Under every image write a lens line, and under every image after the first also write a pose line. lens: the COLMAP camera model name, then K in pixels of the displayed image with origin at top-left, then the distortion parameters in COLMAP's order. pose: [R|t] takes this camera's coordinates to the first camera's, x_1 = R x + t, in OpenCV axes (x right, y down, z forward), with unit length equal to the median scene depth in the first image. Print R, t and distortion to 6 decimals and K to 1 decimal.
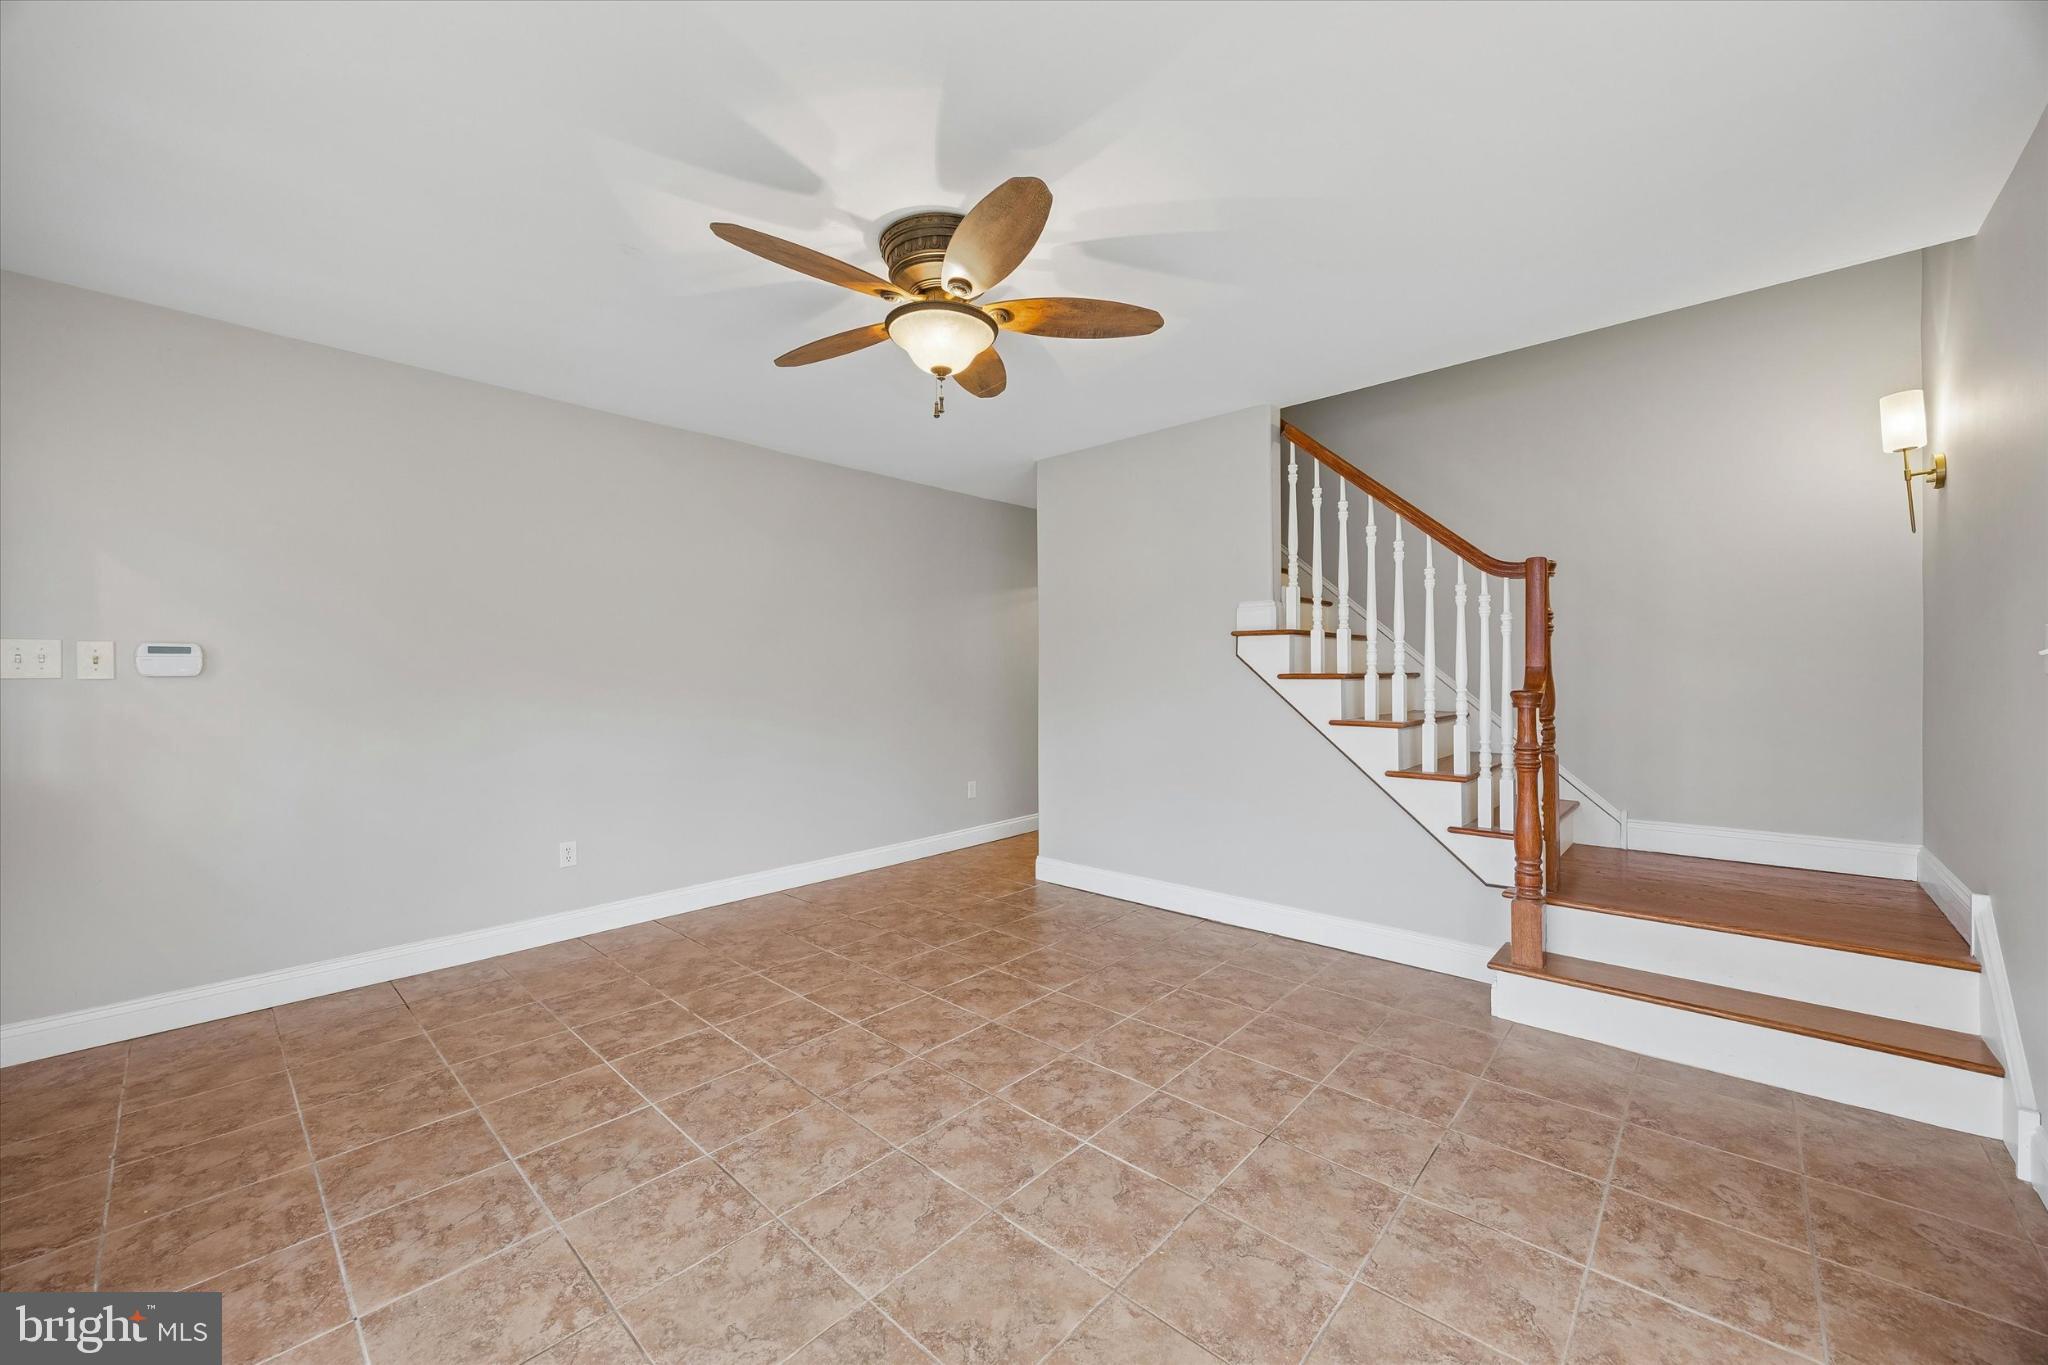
lens RADIAL K [[770.7, 0, 1024.9], [0, 770.7, 676.9], [0, 0, 1]] dist [-0.002526, -0.000314]
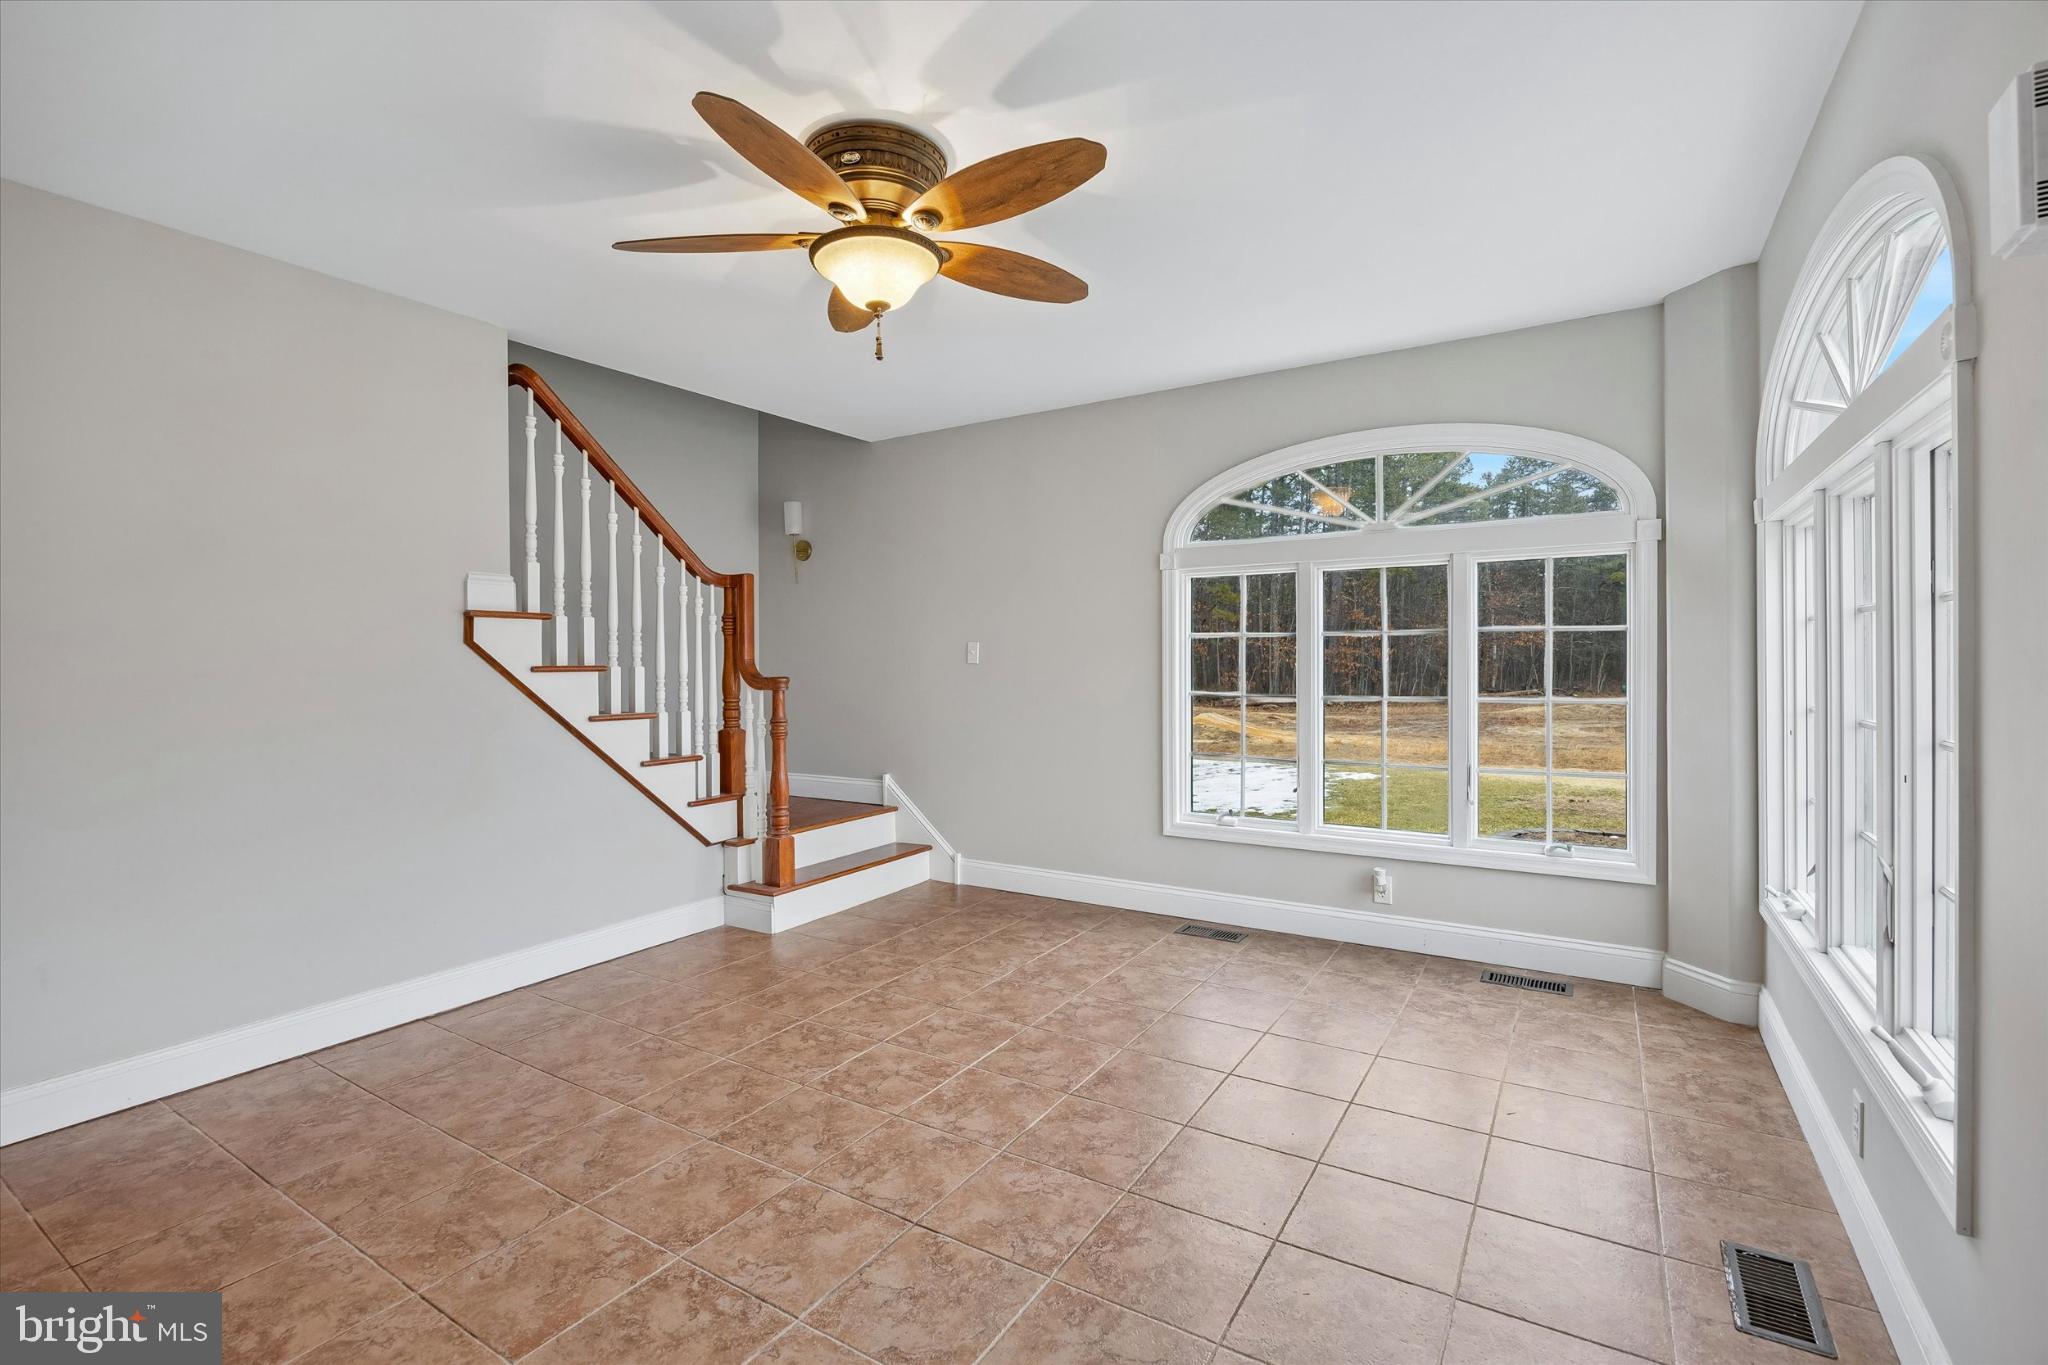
lens RADIAL K [[912.0, 0, 1026.6], [0, 912.0, 663.9], [0, 0, 1]] dist [-0.002637, -0.000152]
pose [[-0.182415, 0.005447, 0.983207, -1.008425], [0.013039, 0.999910, -0.003120, 0.005353], [-0.983135, 0.012251, -0.182470, 0.910325]]
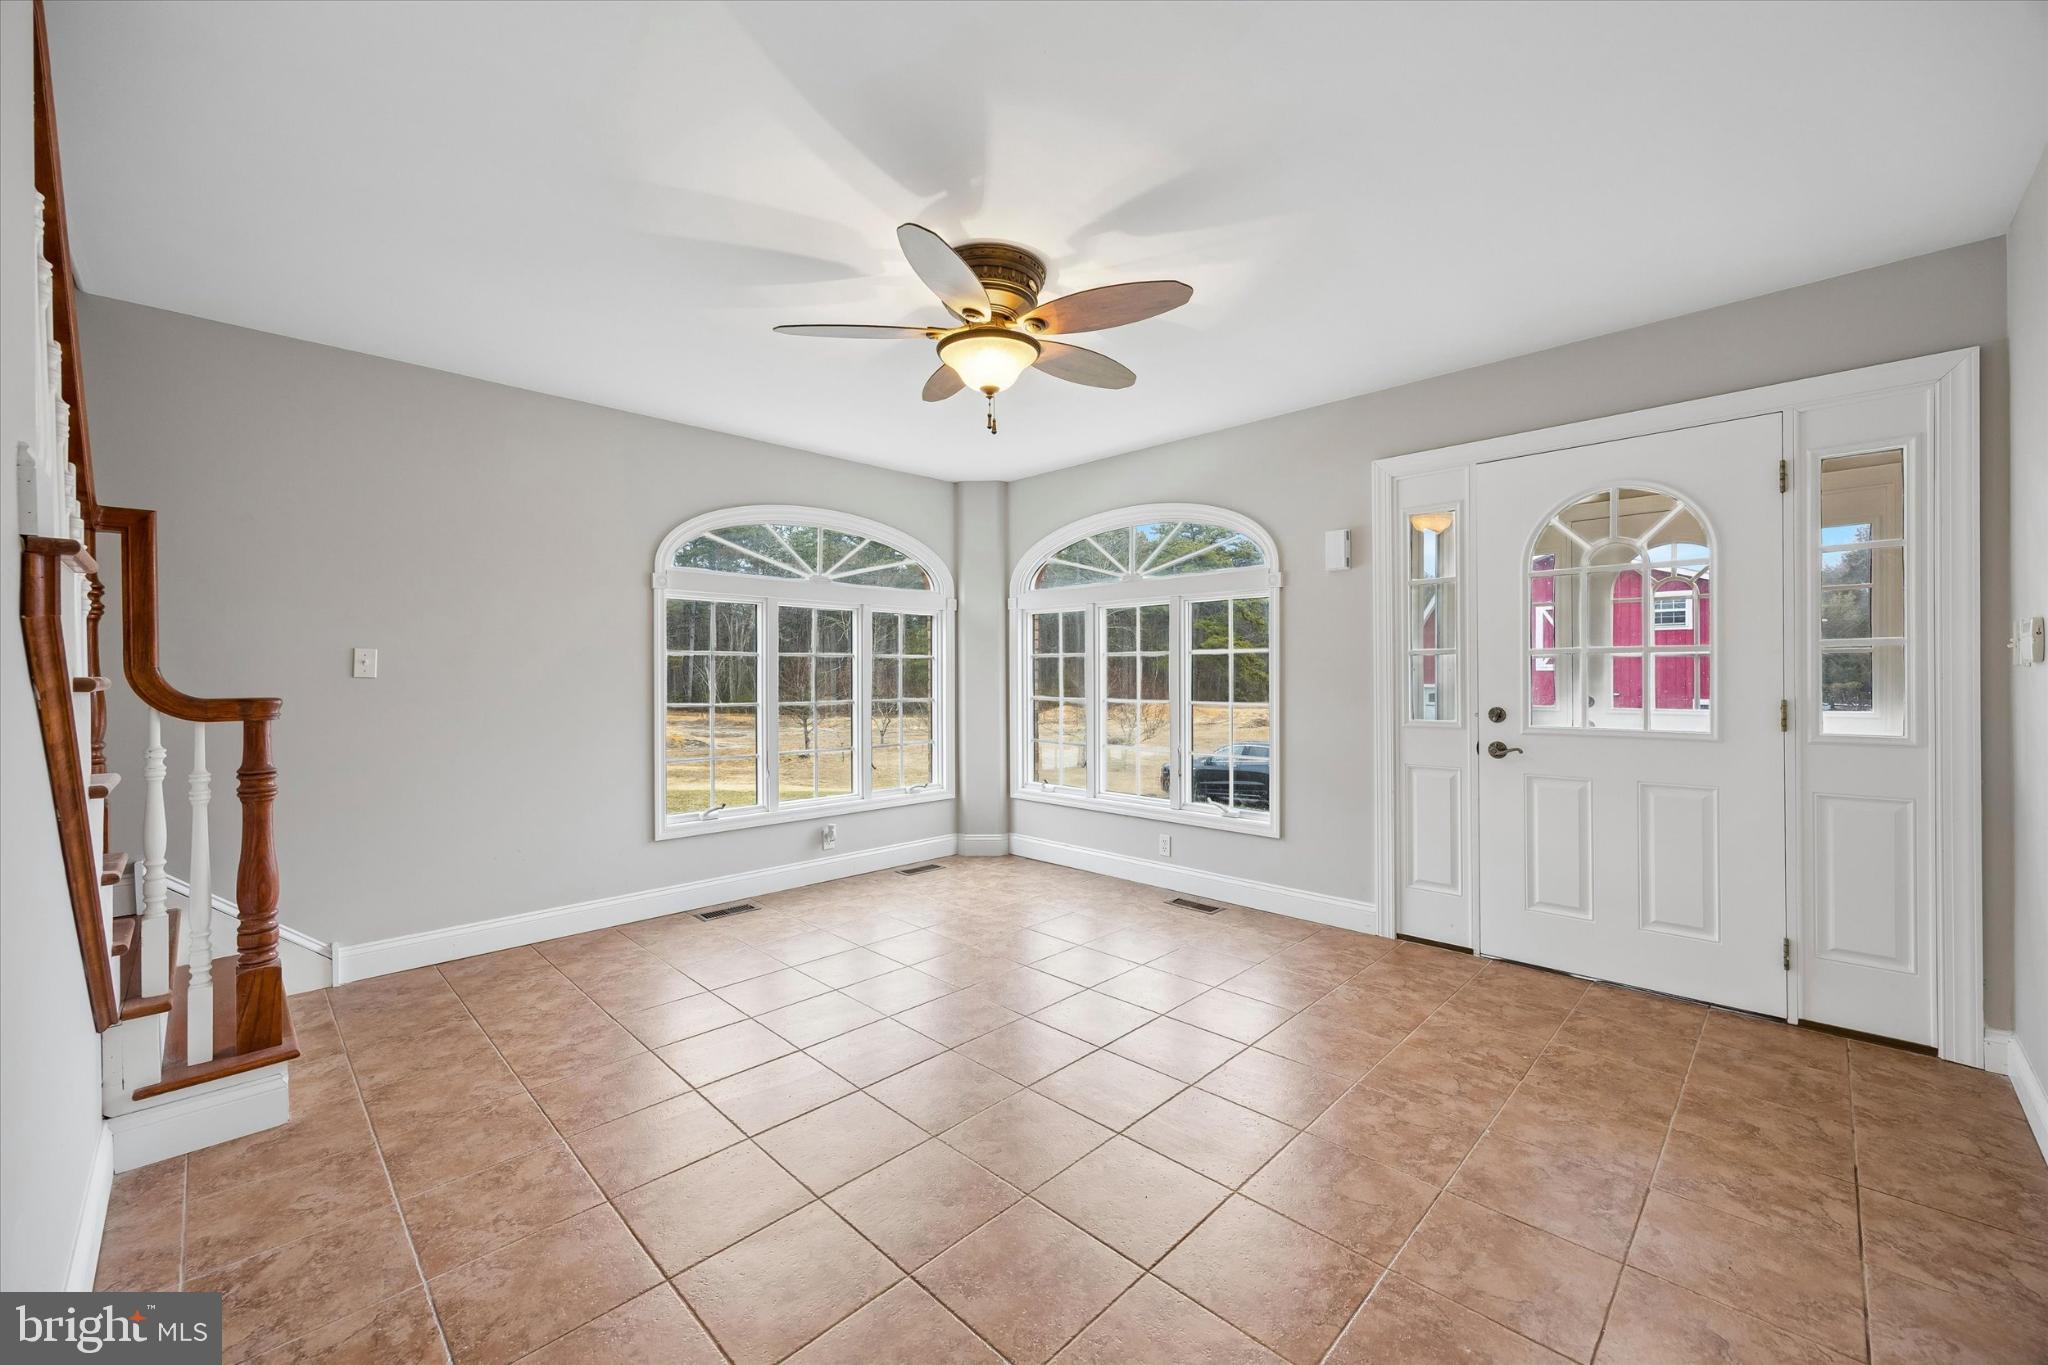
lens RADIAL K [[801.9, 0, 1024.0], [0, 801.9, 682.5], [0, 0, 1]] dist [-0.000716, -0.000050]
pose [[-0.998971, 0.011396, 0.043895, -0.179385], [0.012047, 0.999821, 0.014587, -0.001996], [-0.043721, 0.015101, -0.998930, 1.875171]]
